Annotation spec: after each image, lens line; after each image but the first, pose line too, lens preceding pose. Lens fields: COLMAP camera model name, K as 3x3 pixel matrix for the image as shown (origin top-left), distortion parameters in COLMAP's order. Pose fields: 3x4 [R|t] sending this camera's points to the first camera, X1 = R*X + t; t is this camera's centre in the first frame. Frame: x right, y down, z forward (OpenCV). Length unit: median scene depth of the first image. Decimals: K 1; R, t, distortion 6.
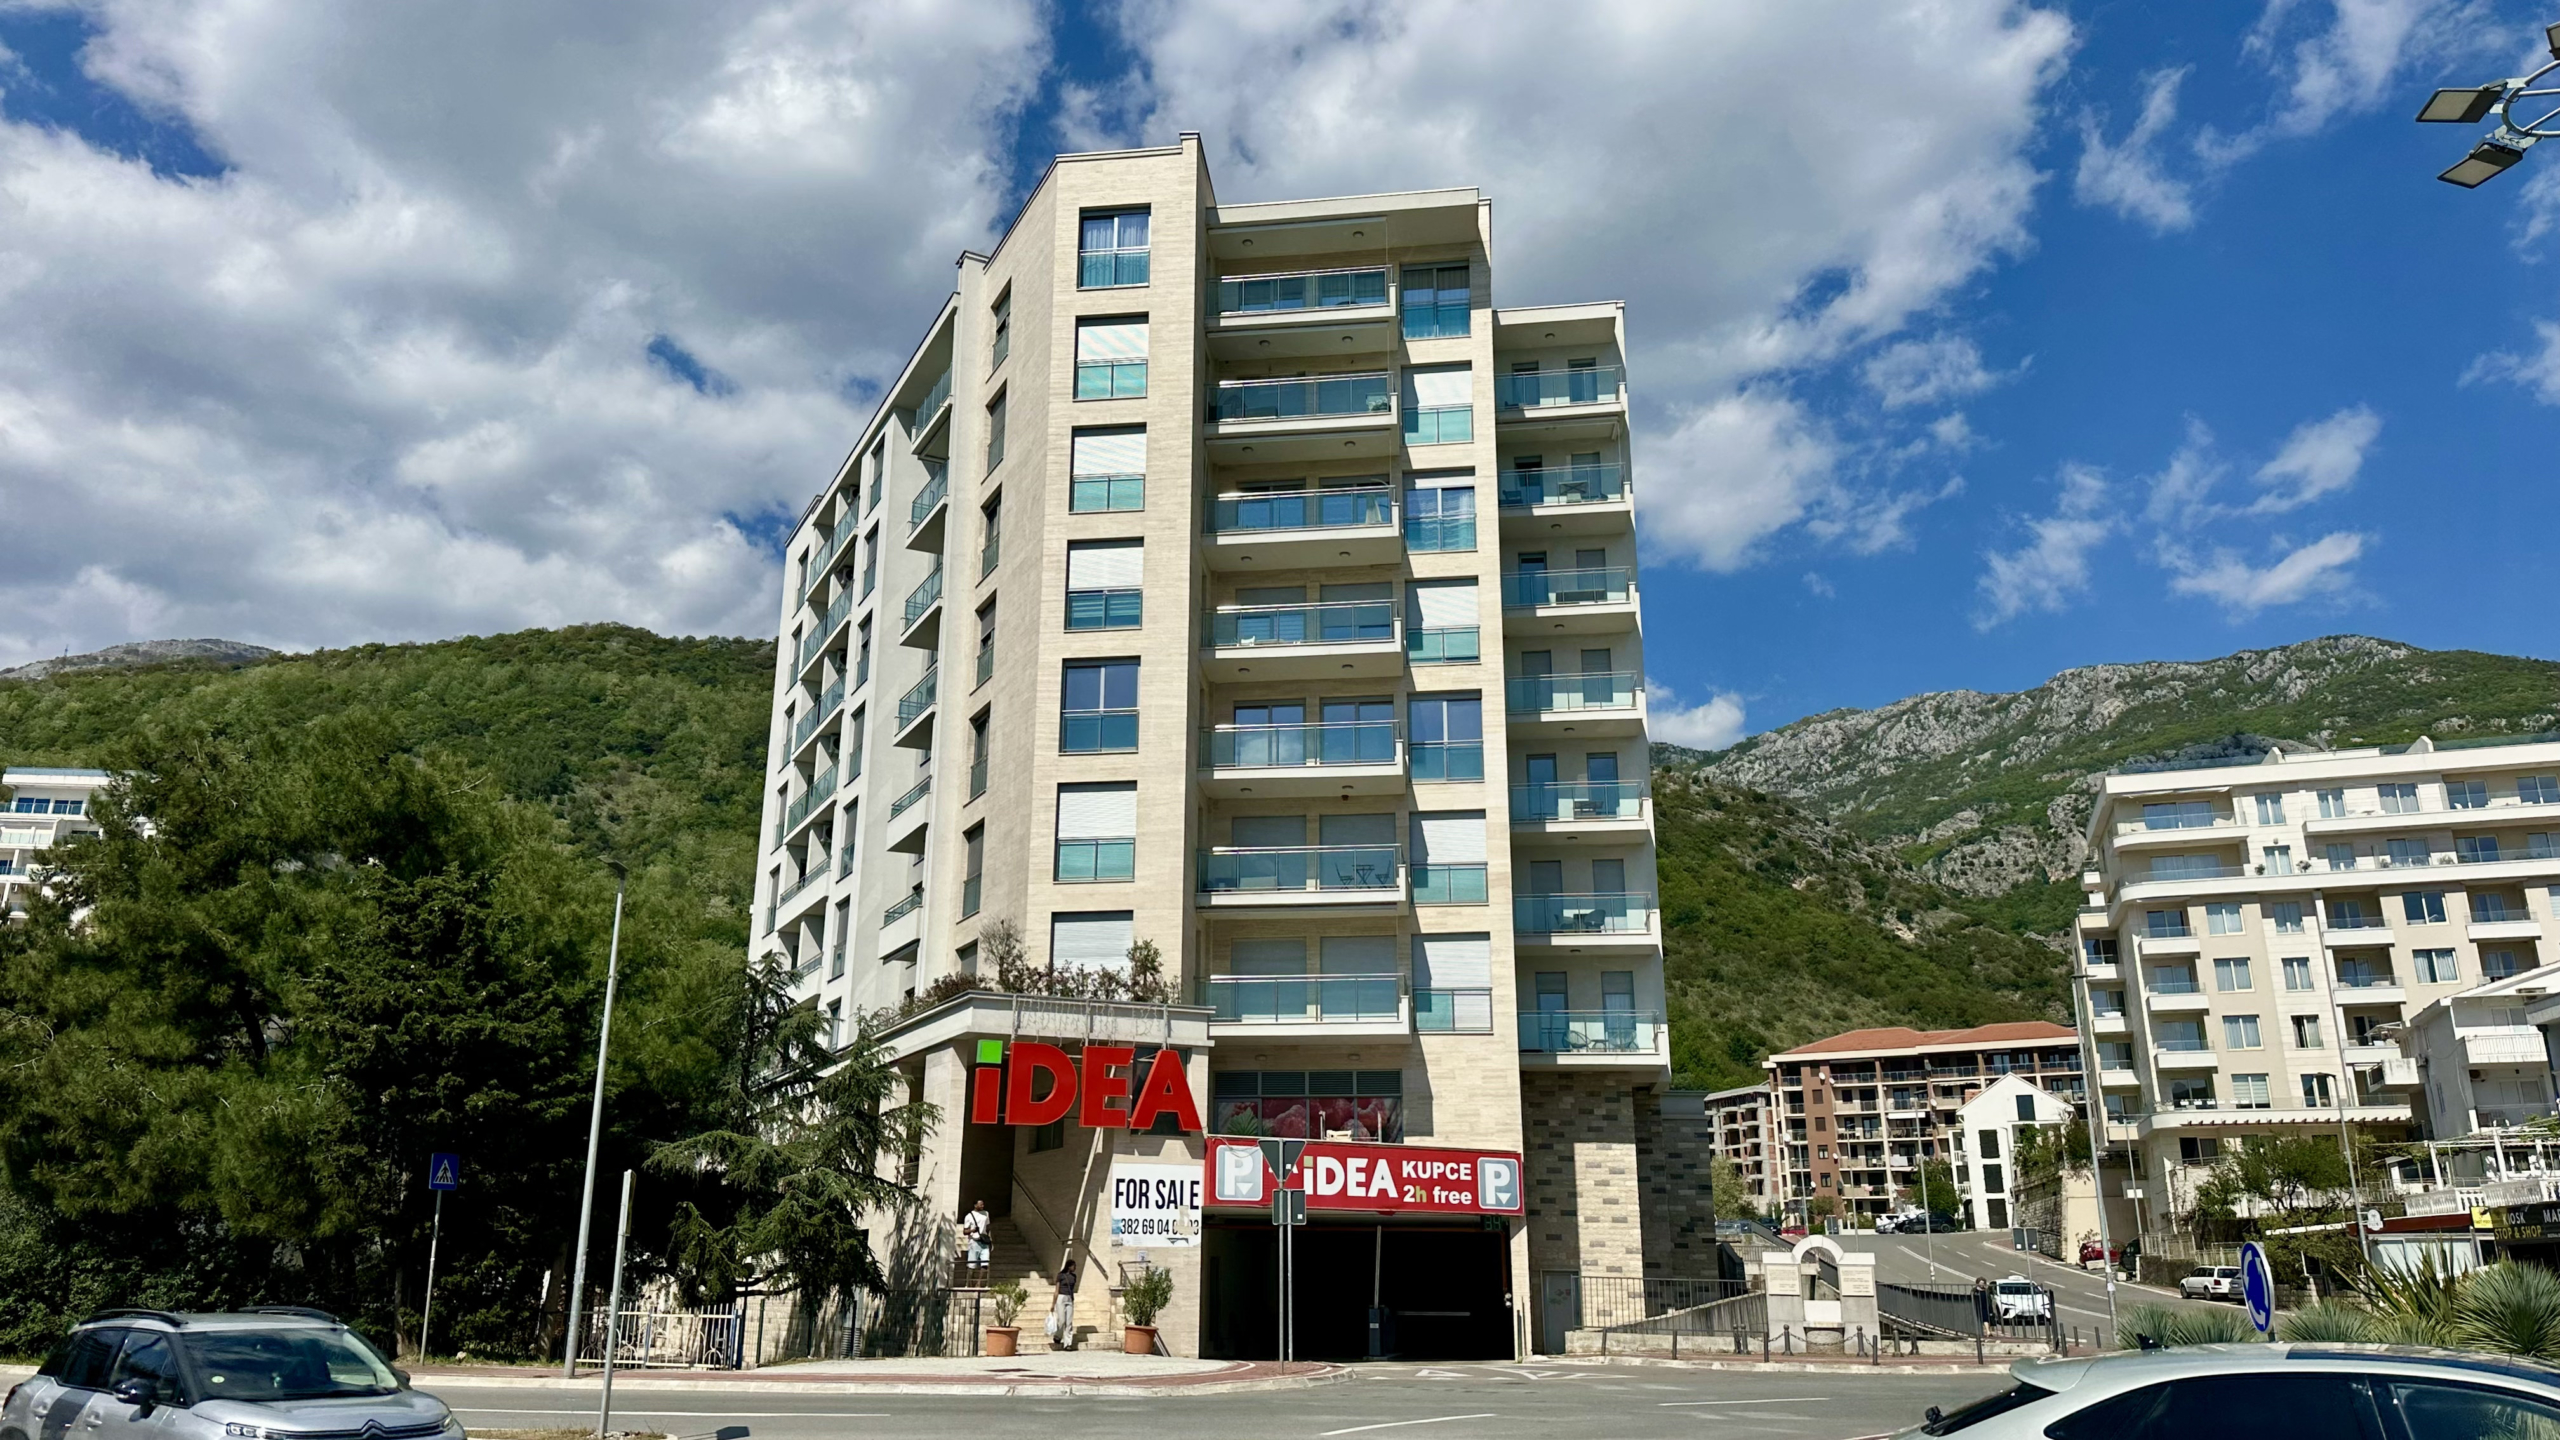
lens RADIAL K [[1790.8, 0, 1280.0], [0, 1790.8, 720.0], [0, 0, 1]] dist [0.136033, -0.185852]
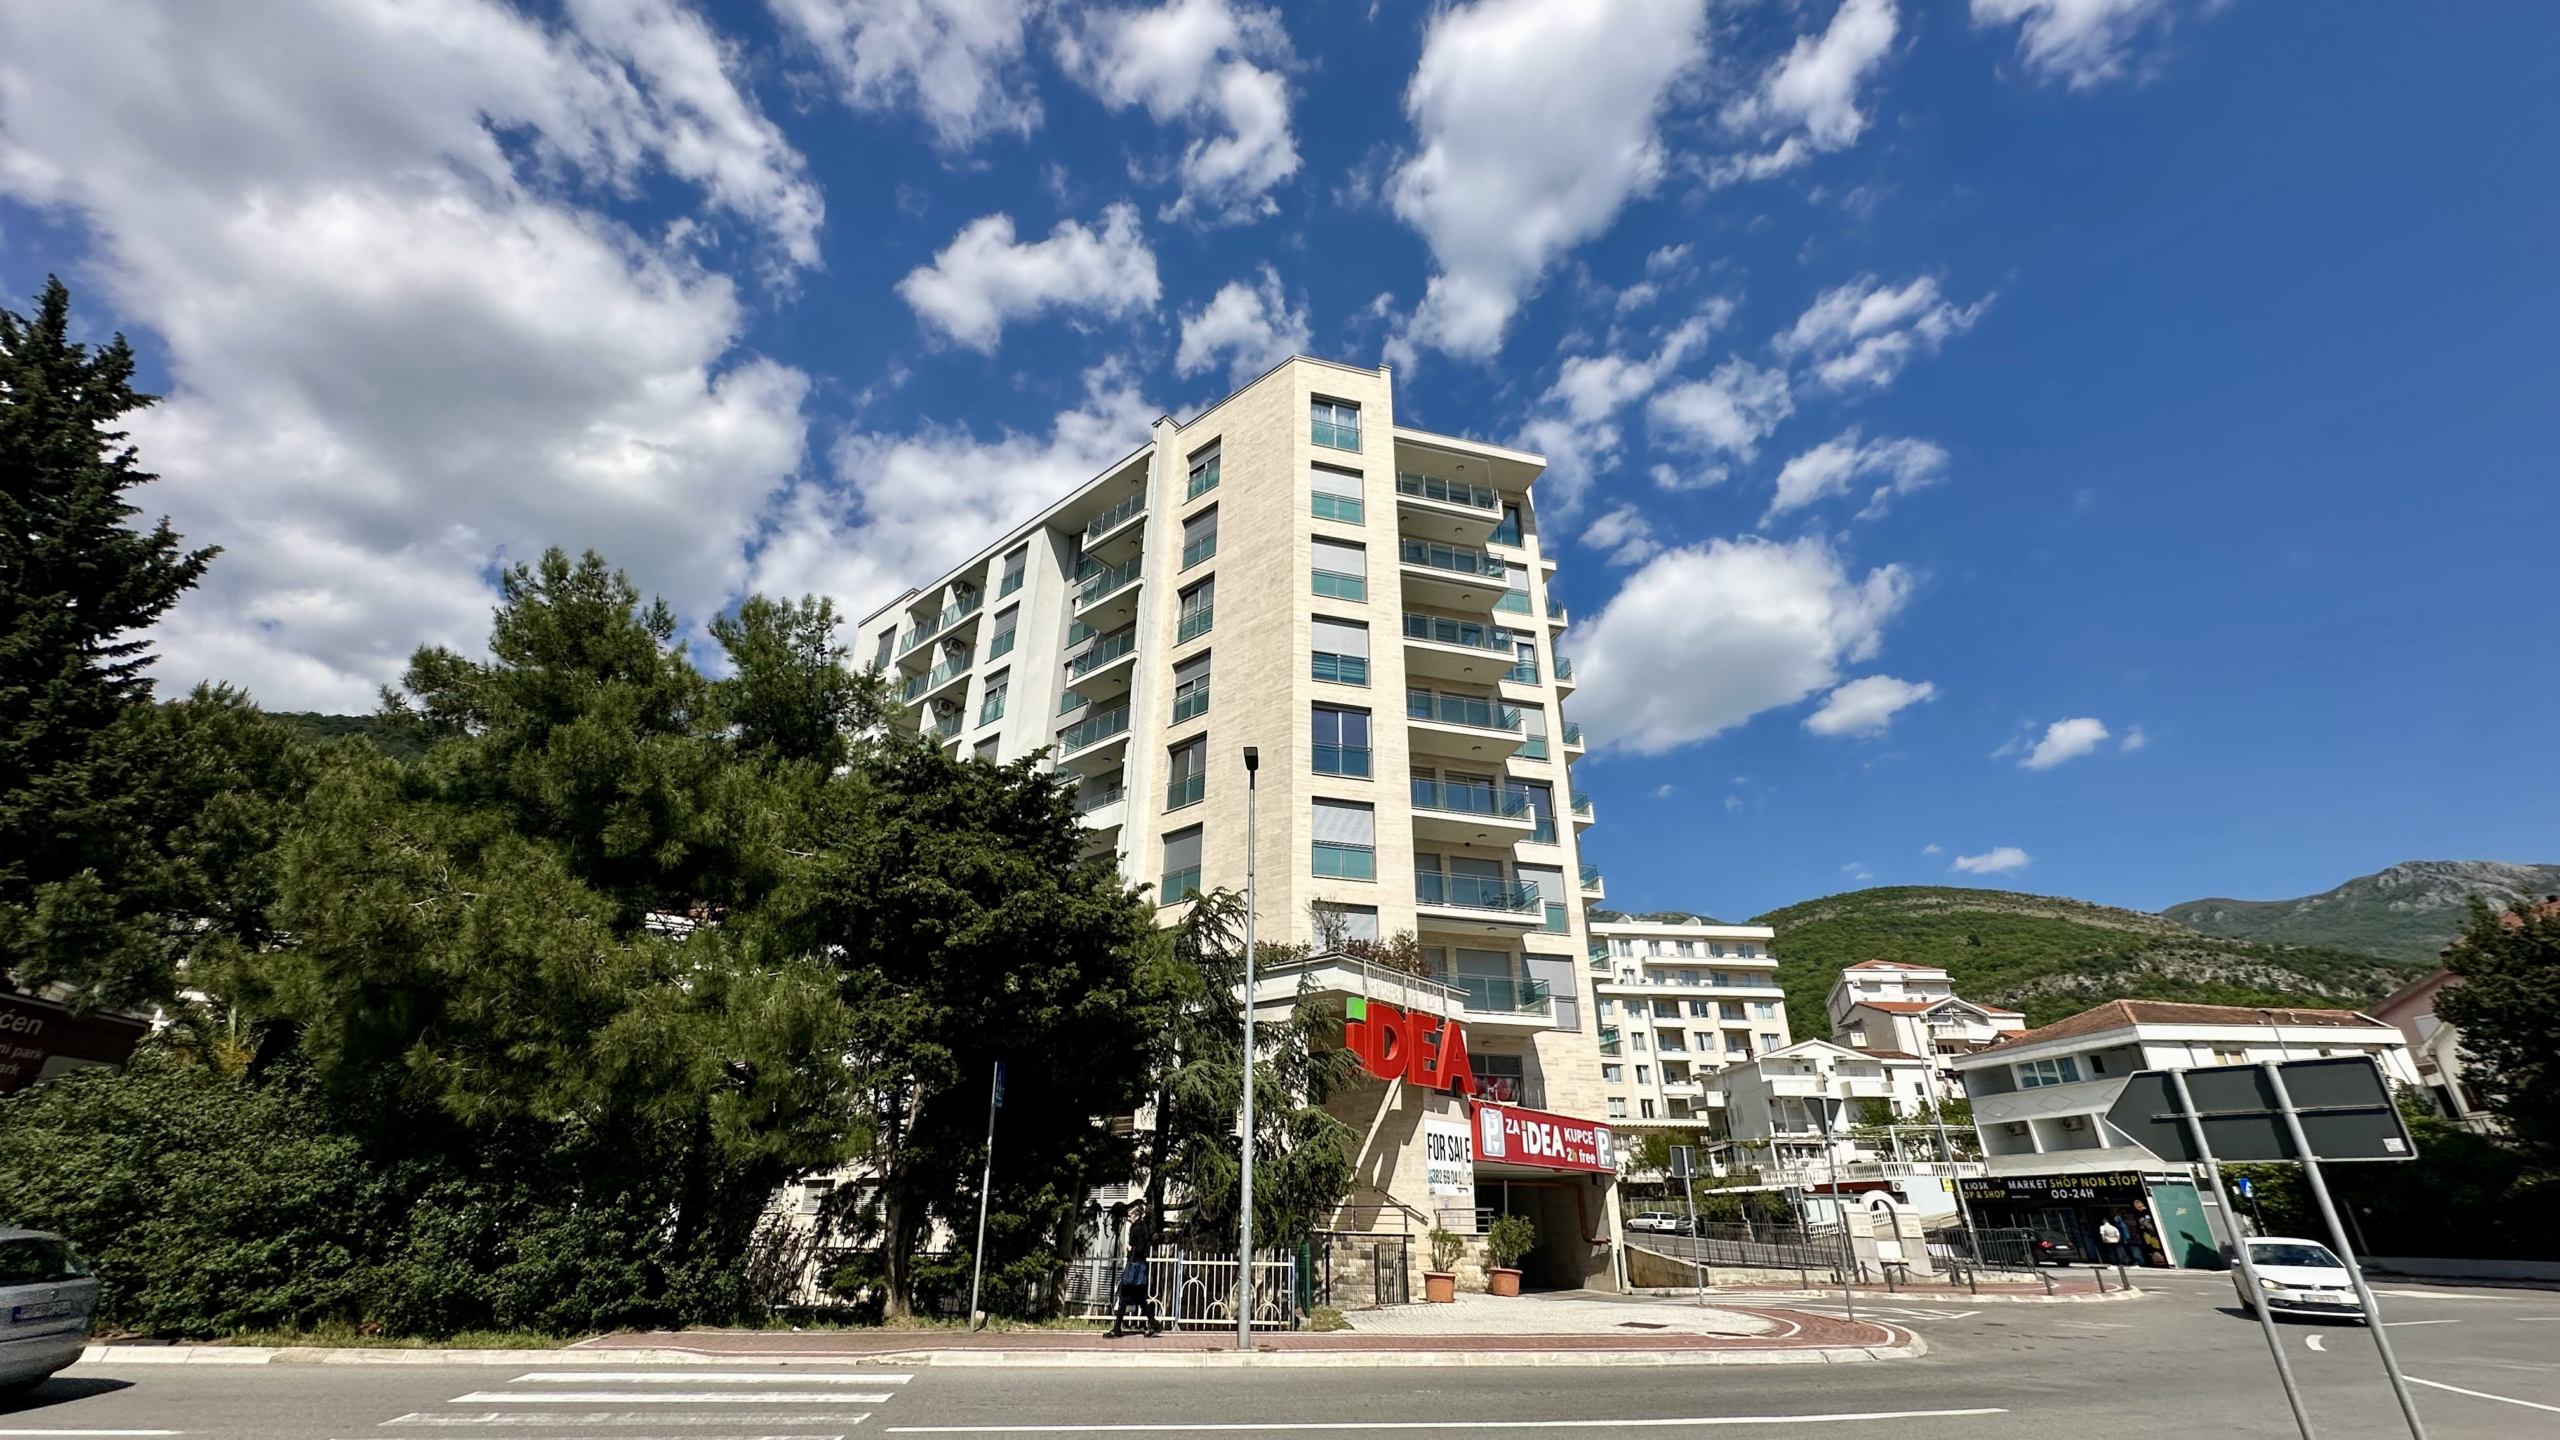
lens RADIAL K [[1018.1, 0, 1280.0], [0, 1018.1, 720.0], [0, 0, 1]] dist [0.000085, -0.000146]
pose [[0.923163, 0.173780, 0.342886, -0.368069], [-0.117605, 0.976891, -0.178474, 0.104276], [-0.365977, 0.124435, 0.922267, 0.341280]]
